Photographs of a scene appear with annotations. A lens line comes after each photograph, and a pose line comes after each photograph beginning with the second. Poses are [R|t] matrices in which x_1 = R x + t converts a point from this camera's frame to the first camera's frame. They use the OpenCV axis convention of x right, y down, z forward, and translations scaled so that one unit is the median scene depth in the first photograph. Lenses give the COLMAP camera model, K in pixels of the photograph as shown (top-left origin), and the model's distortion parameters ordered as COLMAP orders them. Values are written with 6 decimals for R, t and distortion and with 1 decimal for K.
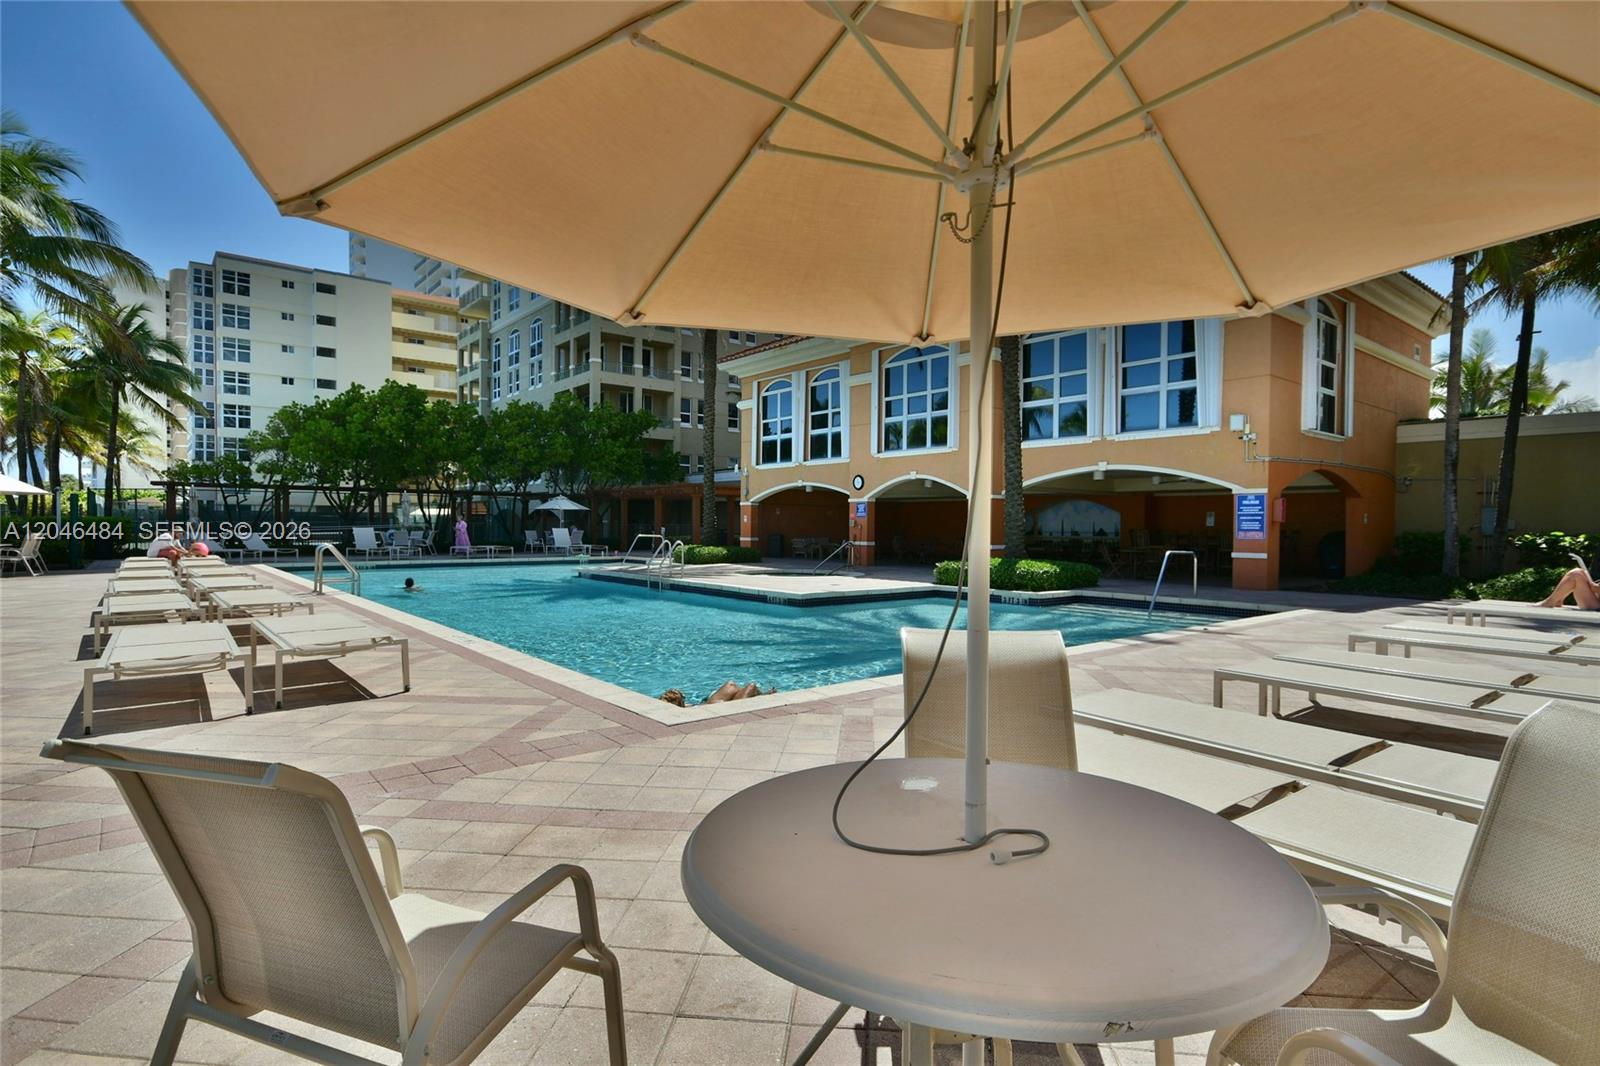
lens RADIAL K [[797.0, 0, 803.3], [0, 797.0, 543.8], [0, 0, 1]] dist [0.005728, 0.000232]
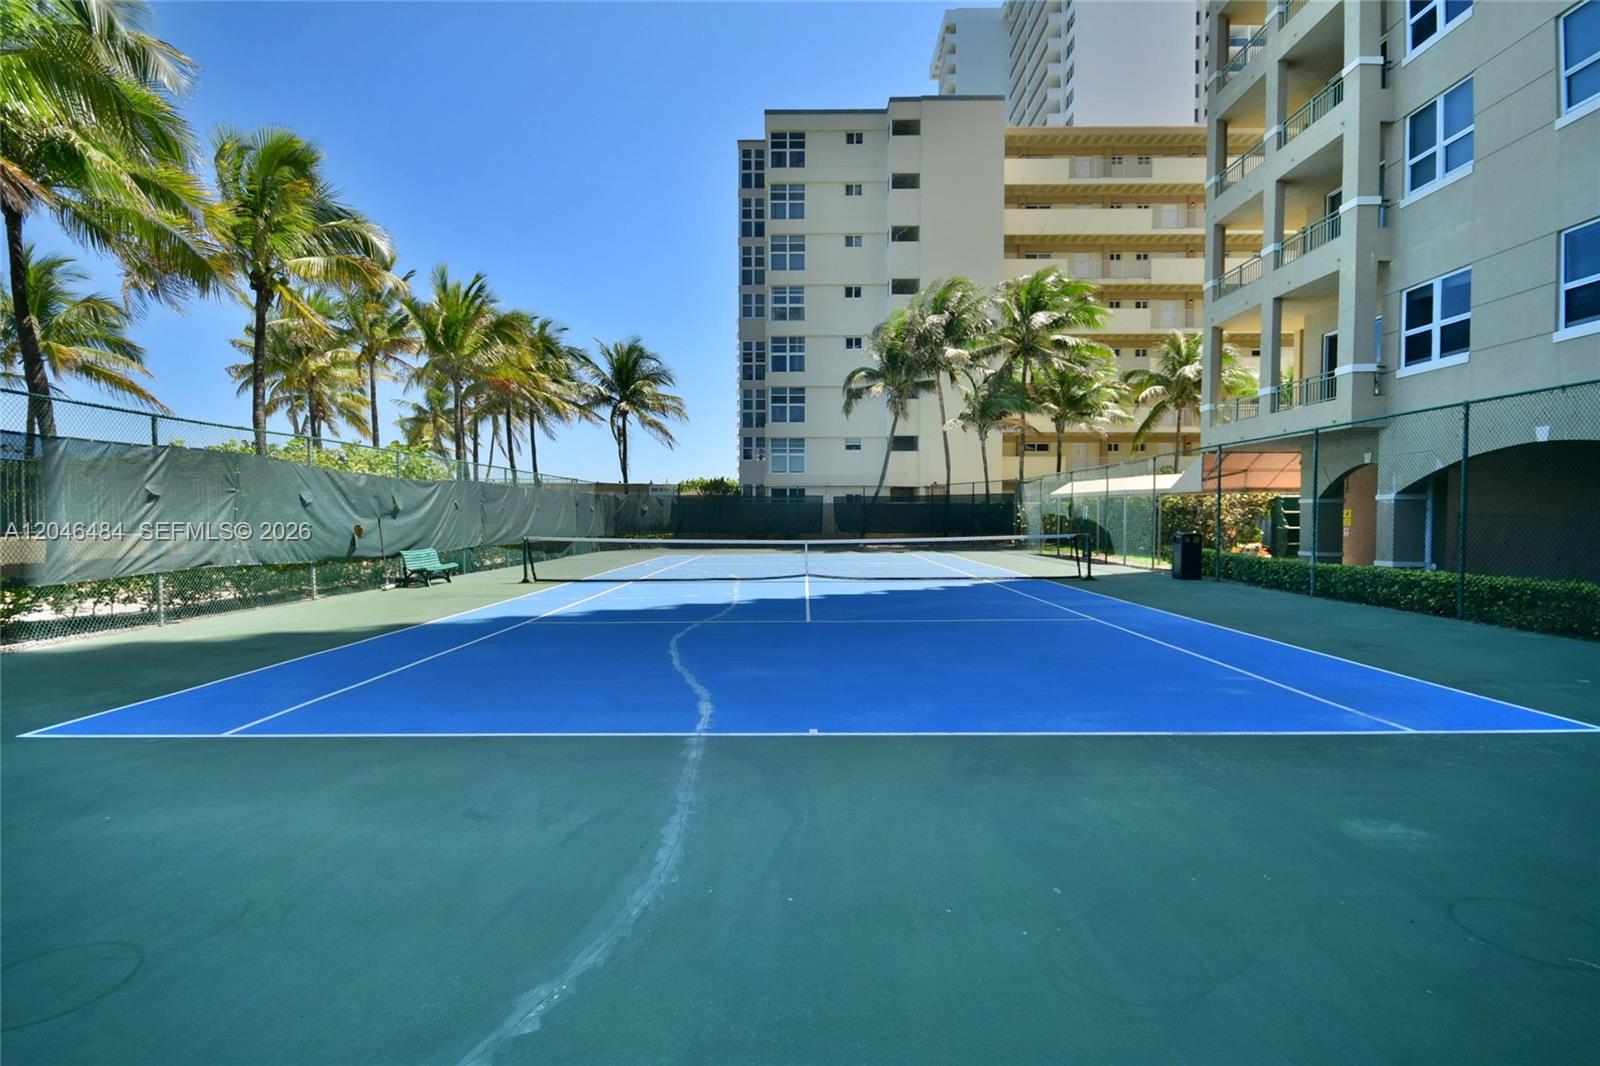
lens RADIAL K [[709.5, 0, 803.4], [0, 709.5, 536.5], [0, 0, 1]] dist [-0.003126, -0.000401]
pose [[0.763390, 0.008419, -0.645883, -0.318803], [-0.004639, 0.999961, 0.007552, -0.013755], [0.645921, -0.002769, 0.763399, 0.559705]]
